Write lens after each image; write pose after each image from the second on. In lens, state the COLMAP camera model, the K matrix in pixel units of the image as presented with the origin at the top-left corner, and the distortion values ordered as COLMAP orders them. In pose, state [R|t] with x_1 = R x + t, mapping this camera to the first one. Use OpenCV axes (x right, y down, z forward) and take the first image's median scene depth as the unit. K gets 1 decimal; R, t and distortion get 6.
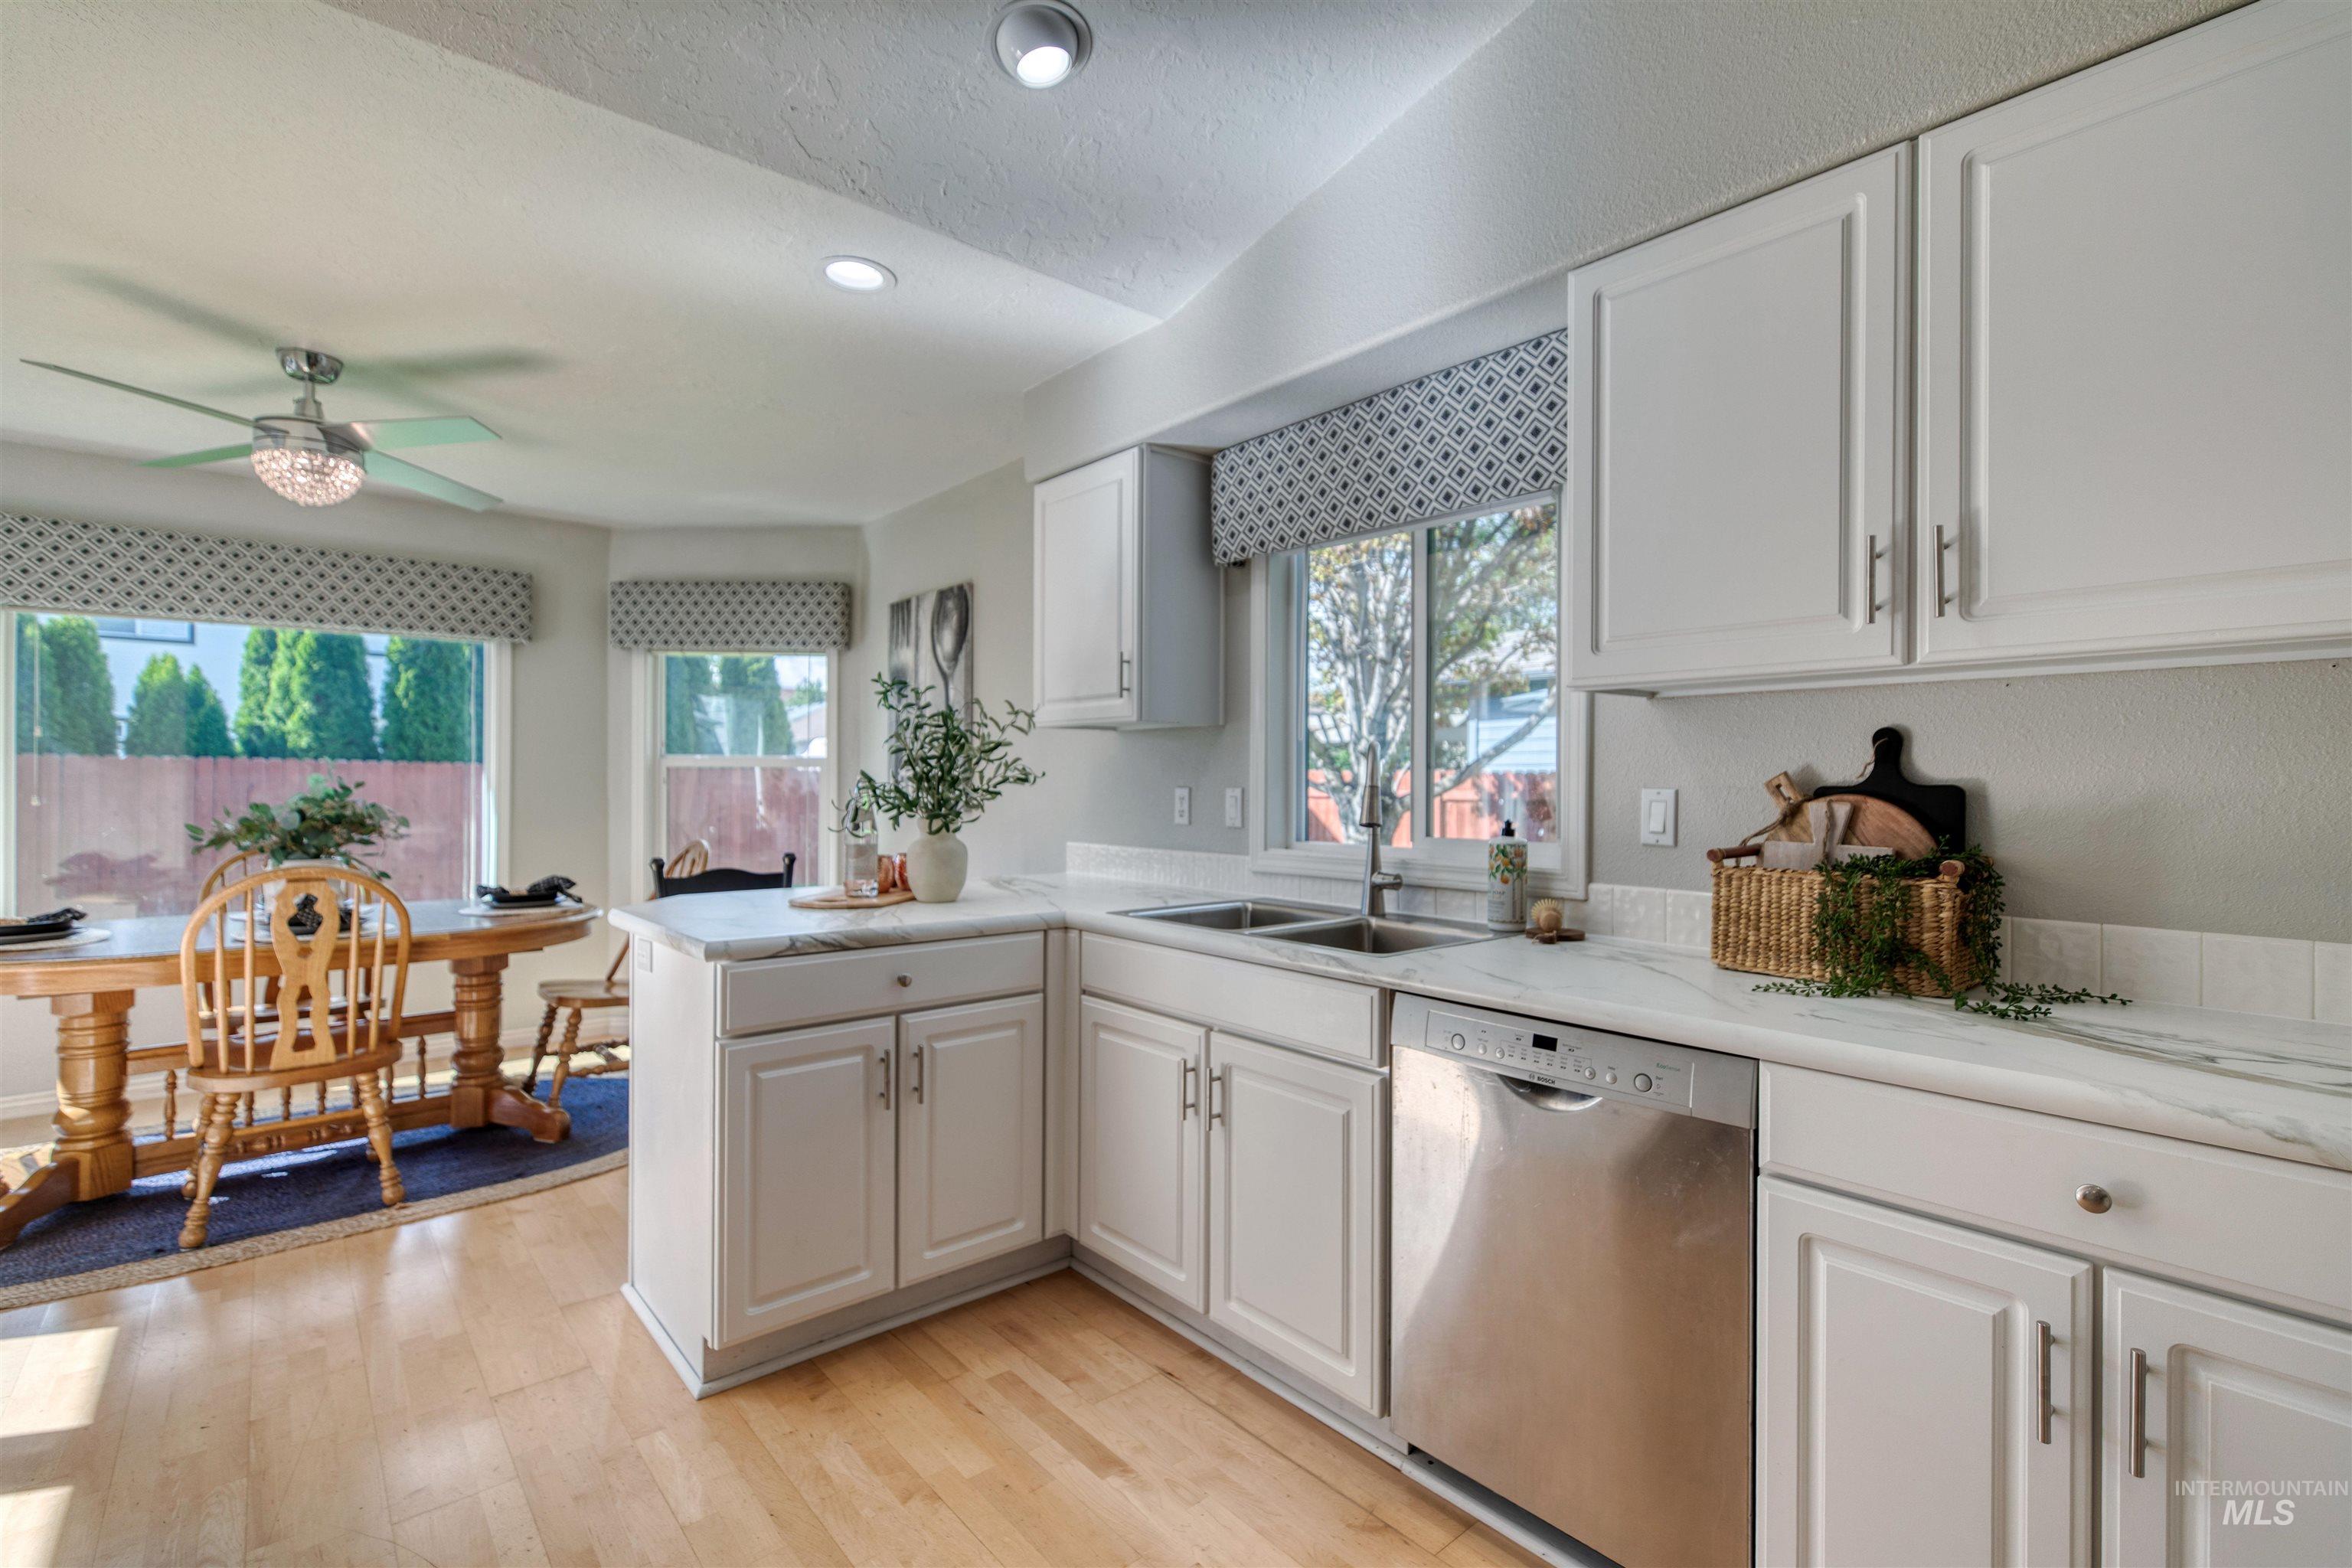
lens RADIAL K [[1056.2, 0, 1172.4], [0, 1056.2, 787.8], [0, 0, 1]] dist [0.004801, -0.001491]
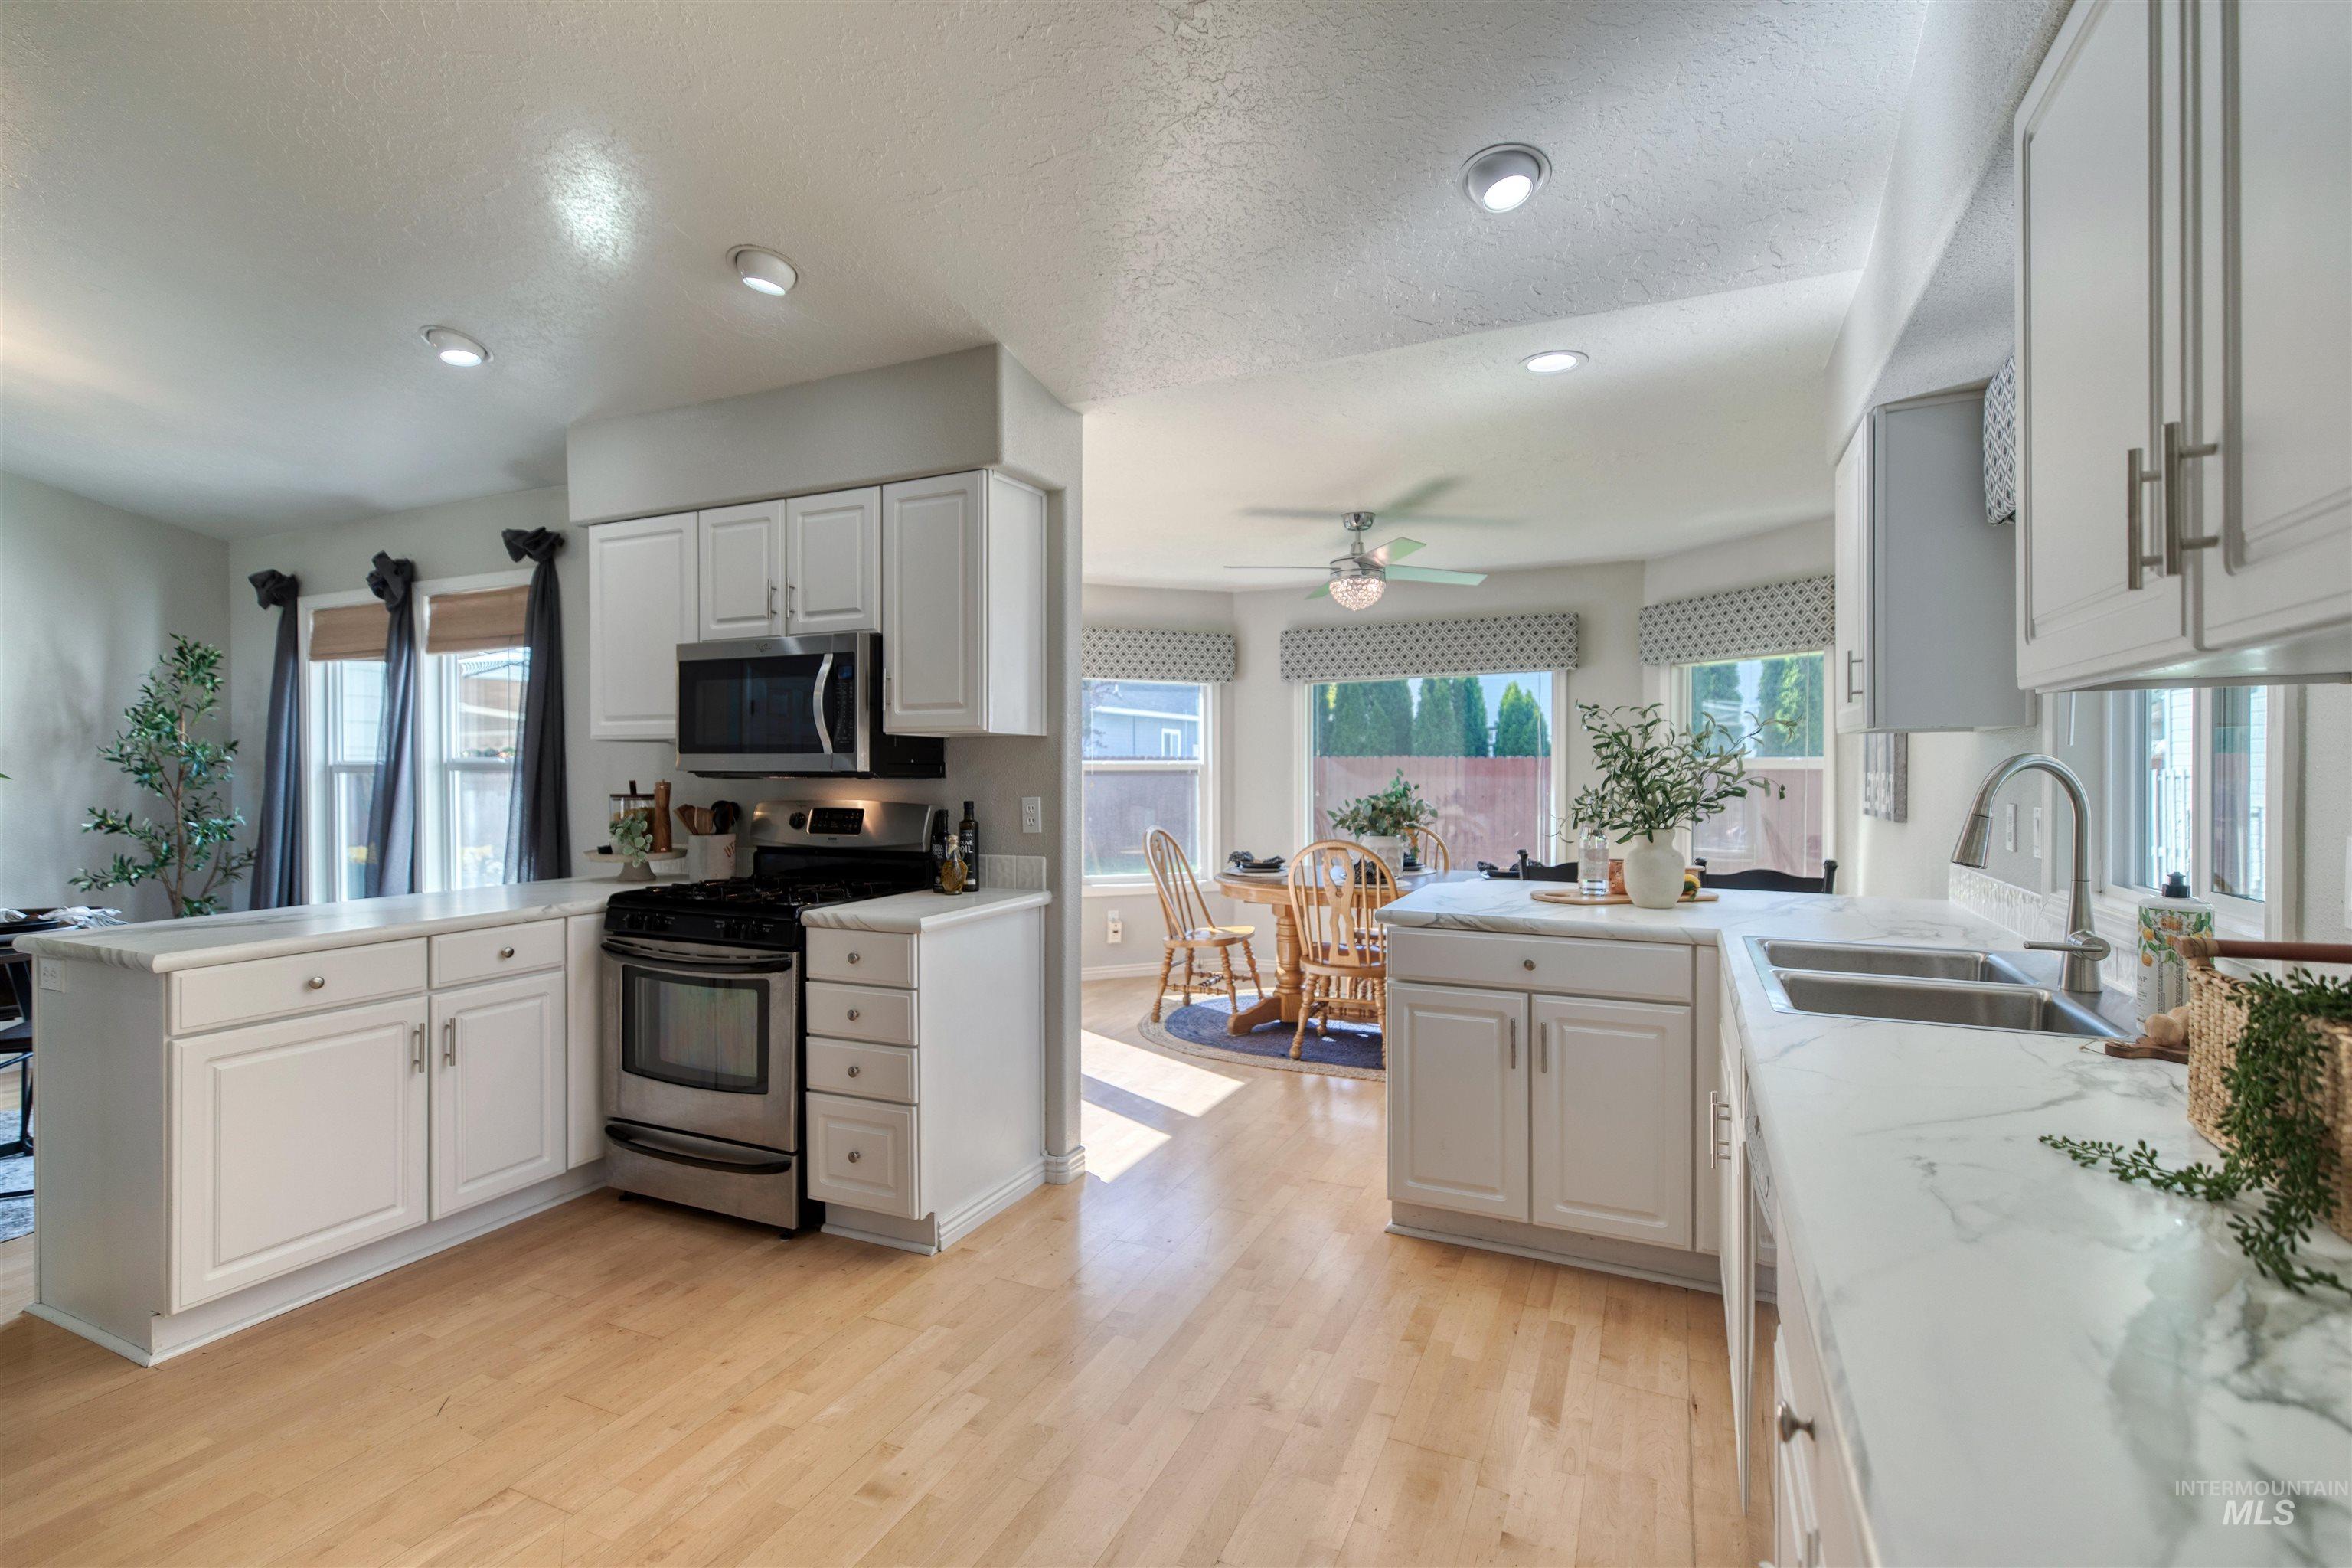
lens RADIAL K [[1056.2, 0, 1189.2], [0, 1056.2, 778.8], [0, 0, 1]] dist [0.004801, -0.001491]
pose [[0.423063, 0.004150, -0.906091, 0.557155], [-0.000679, 0.999991, 0.004263, -0.026756], [0.906100, -0.001188, 0.423062, 0.125977]]
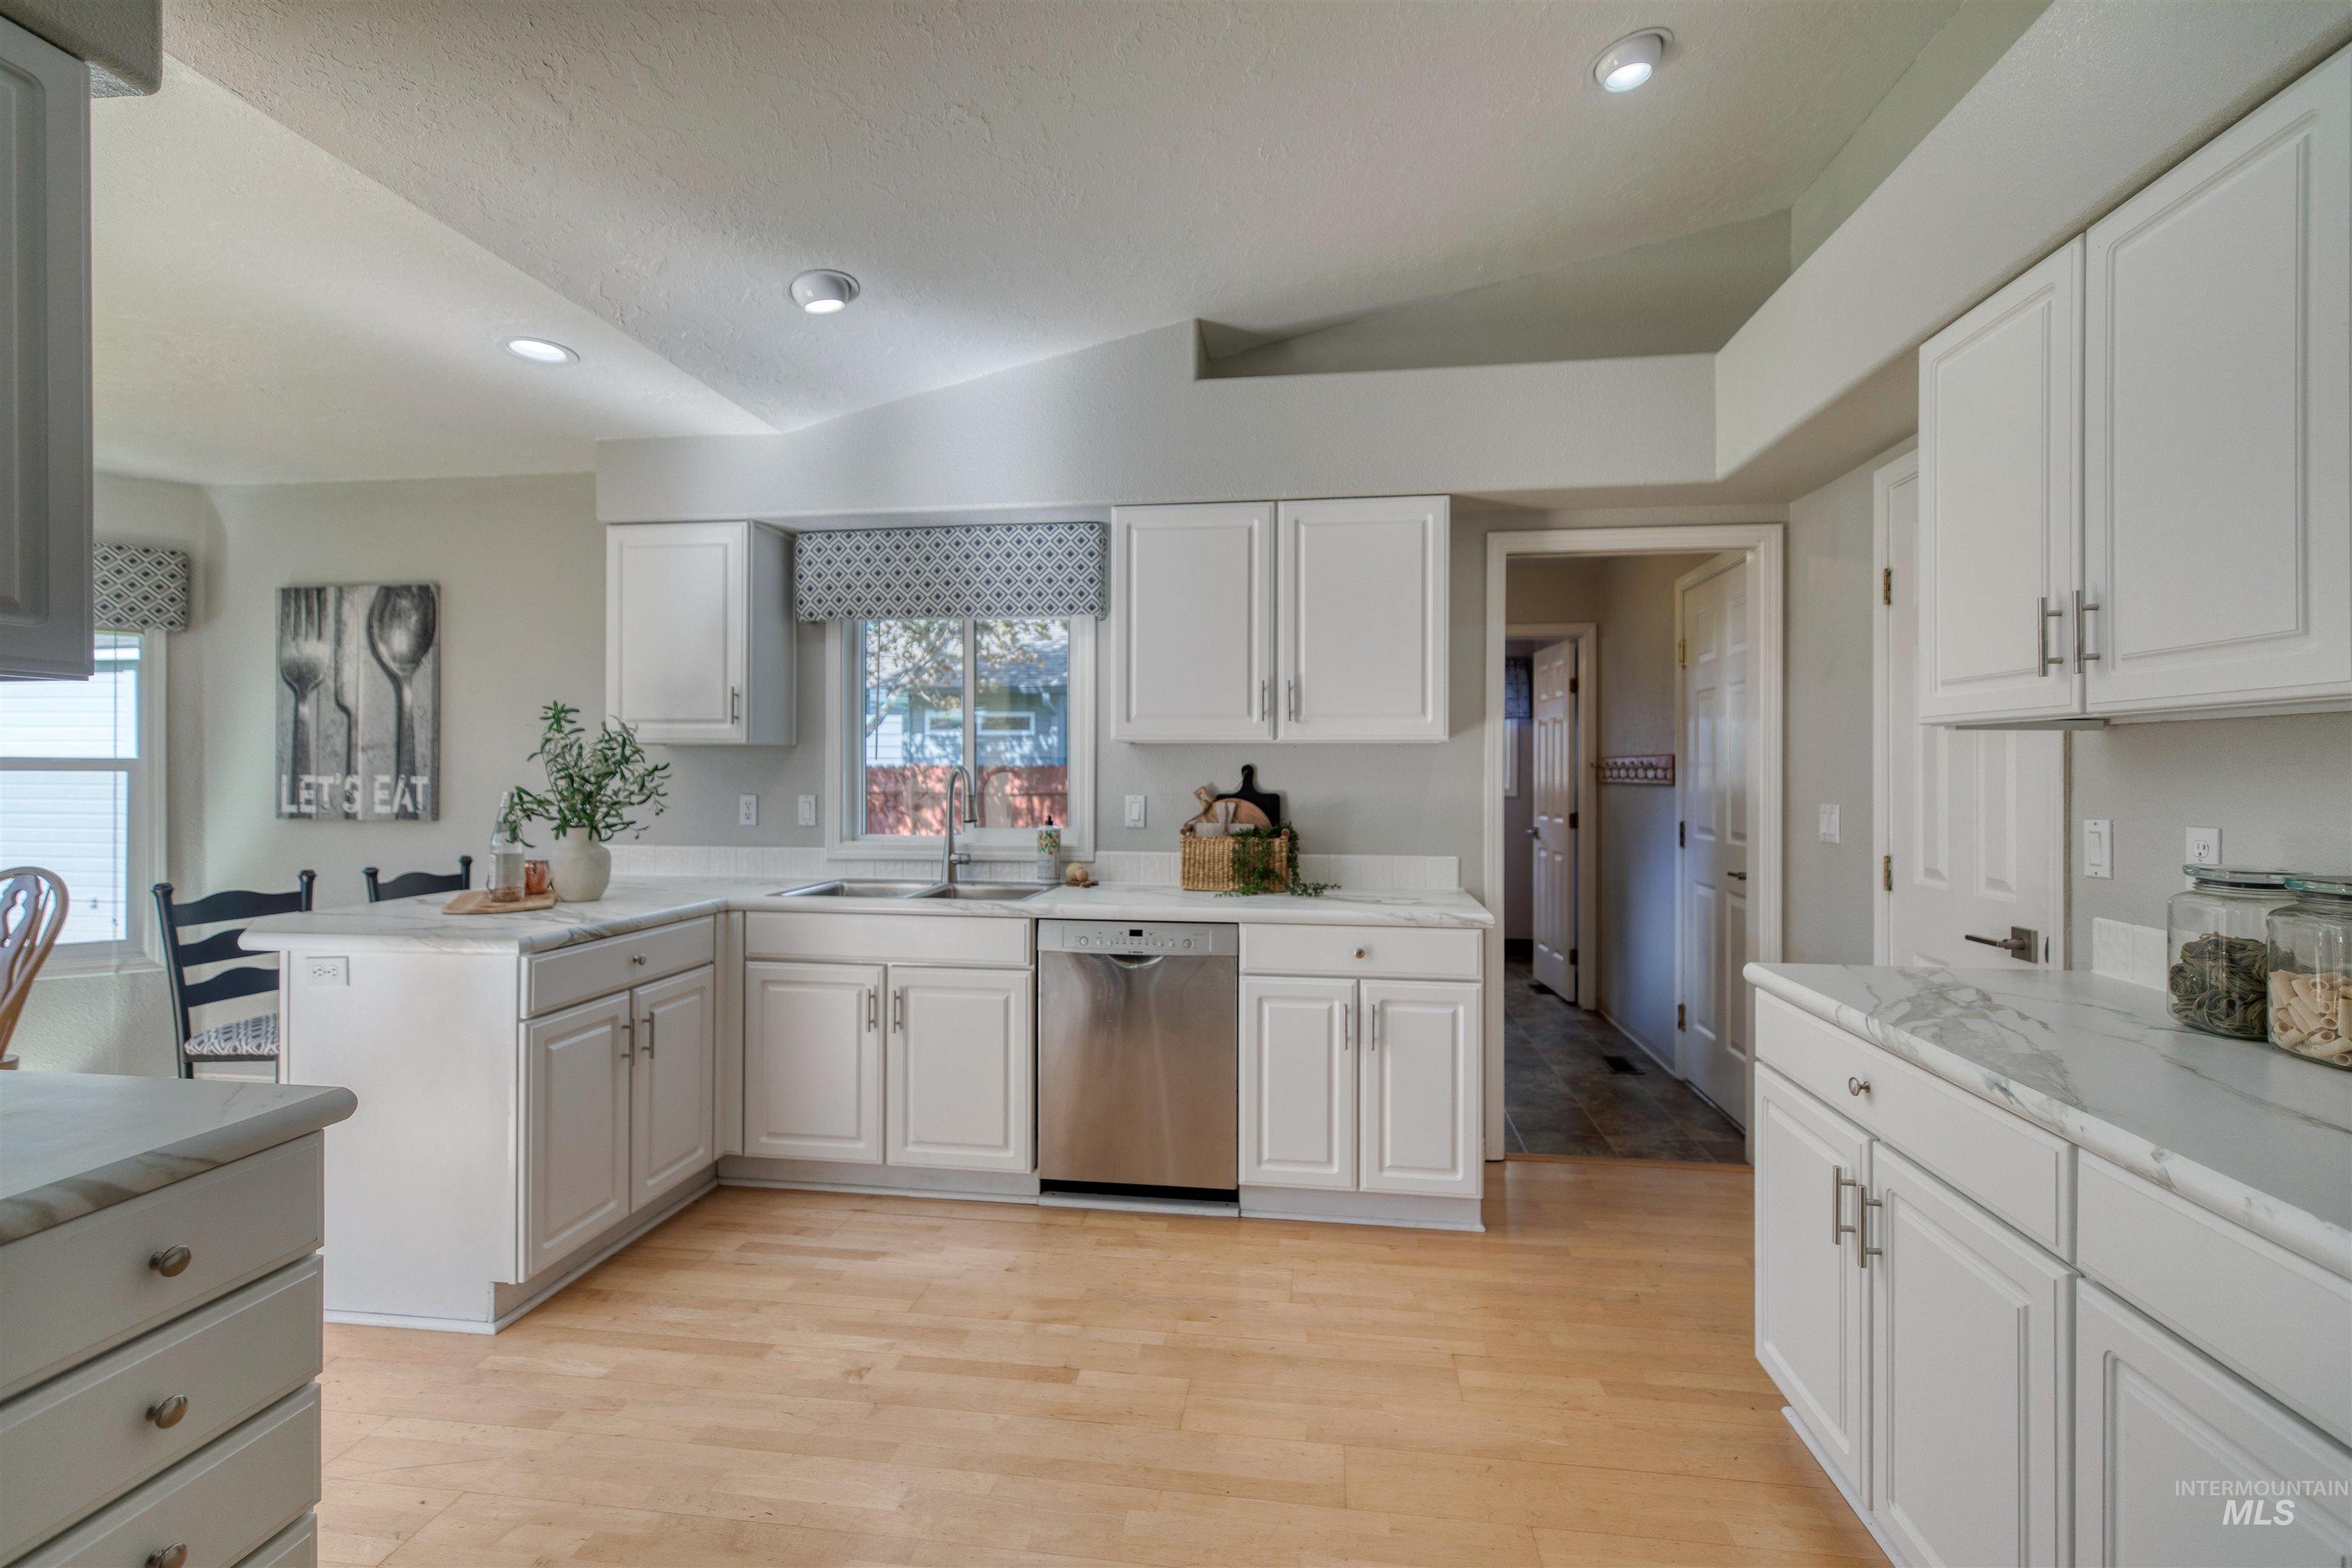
lens RADIAL K [[1056.2, 0, 1184.6], [0, 1056.2, 776.5], [0, 0, 1]] dist [0.004801, -0.001491]
pose [[0.748378, -0.004406, 0.663258, -0.502206], [0.003734, 0.999990, 0.002429, -0.026879], [-0.663262, 0.000659, 0.748387, -0.287803]]
